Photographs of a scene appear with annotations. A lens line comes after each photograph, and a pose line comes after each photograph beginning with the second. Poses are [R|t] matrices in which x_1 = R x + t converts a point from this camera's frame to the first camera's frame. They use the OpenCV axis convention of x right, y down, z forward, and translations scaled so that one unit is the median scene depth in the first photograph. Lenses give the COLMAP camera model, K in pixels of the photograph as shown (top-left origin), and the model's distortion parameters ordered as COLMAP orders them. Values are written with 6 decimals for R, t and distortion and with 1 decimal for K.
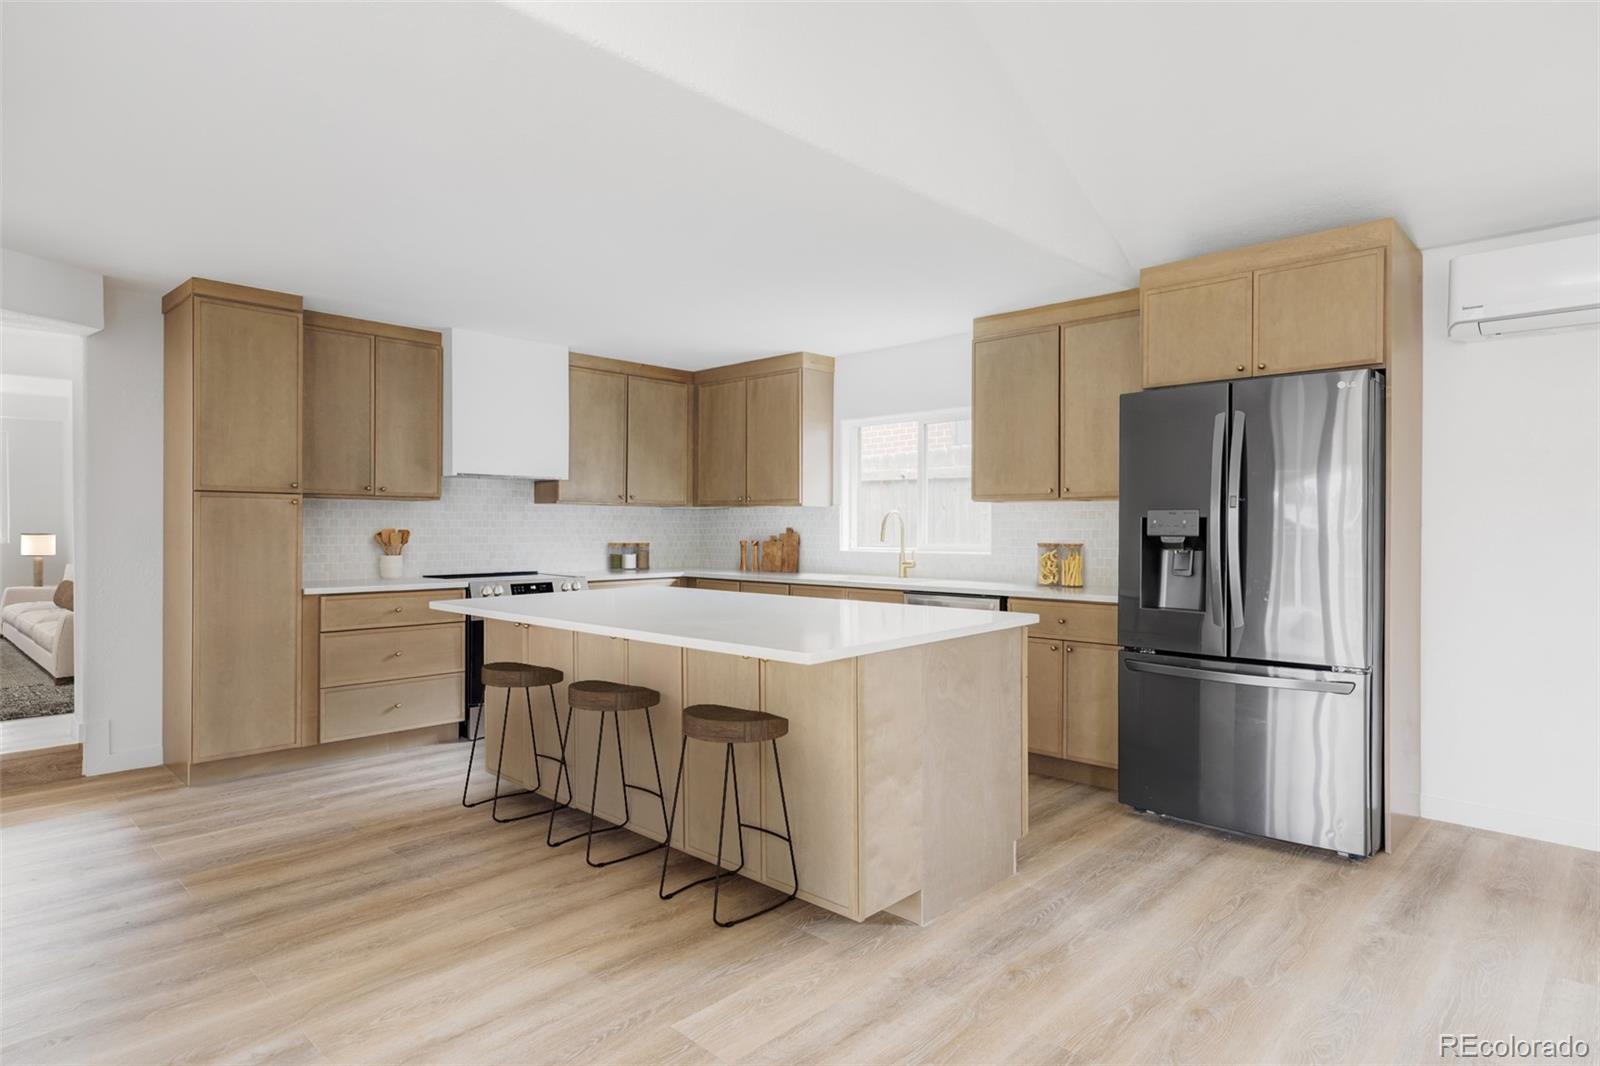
lens RADIAL K [[889.0, 0, 799.6], [0, 889.0, 526.9], [0, 0, 1]] dist [-0.000360, 0.001056]
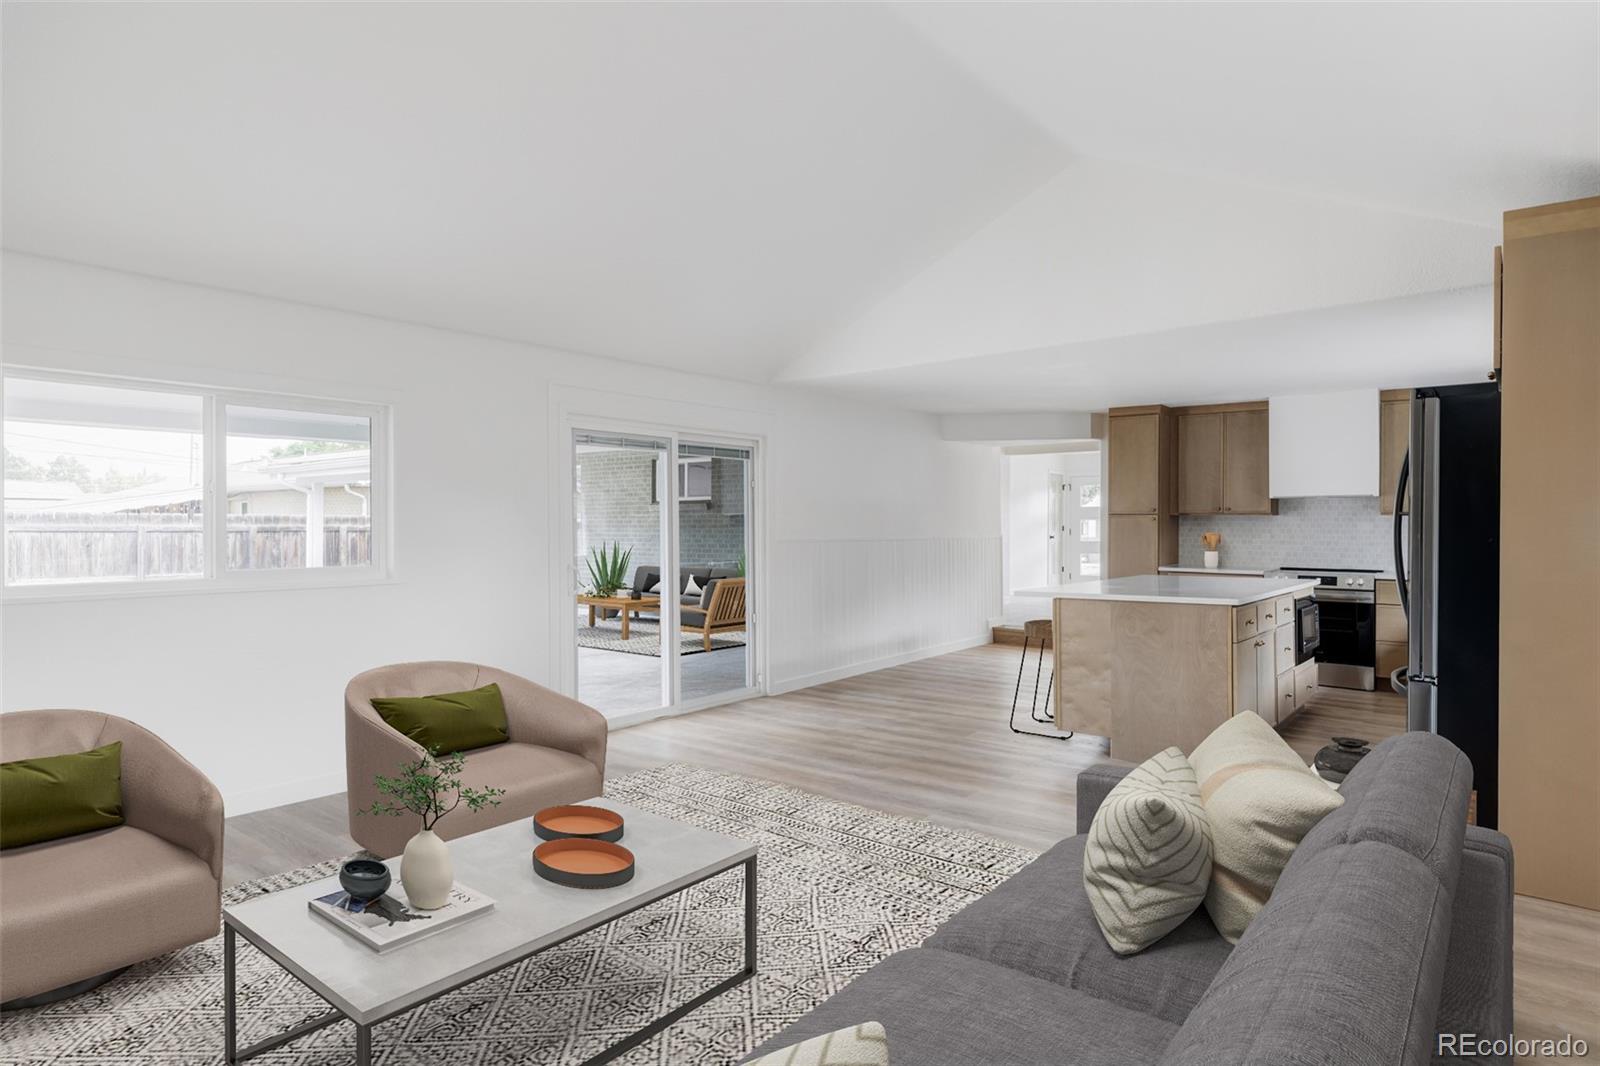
lens RADIAL K [[889.0, 0, 799.6], [0, 889.0, 526.9], [0, 0, 1]] dist [-0.000360, 0.001056]
pose [[0.089893, 0.009501, -0.995906, 1.028381], [-0.003824, 0.999950, 0.009195, -0.022425], [0.995944, 0.002982, 0.089925, 0.104086]]
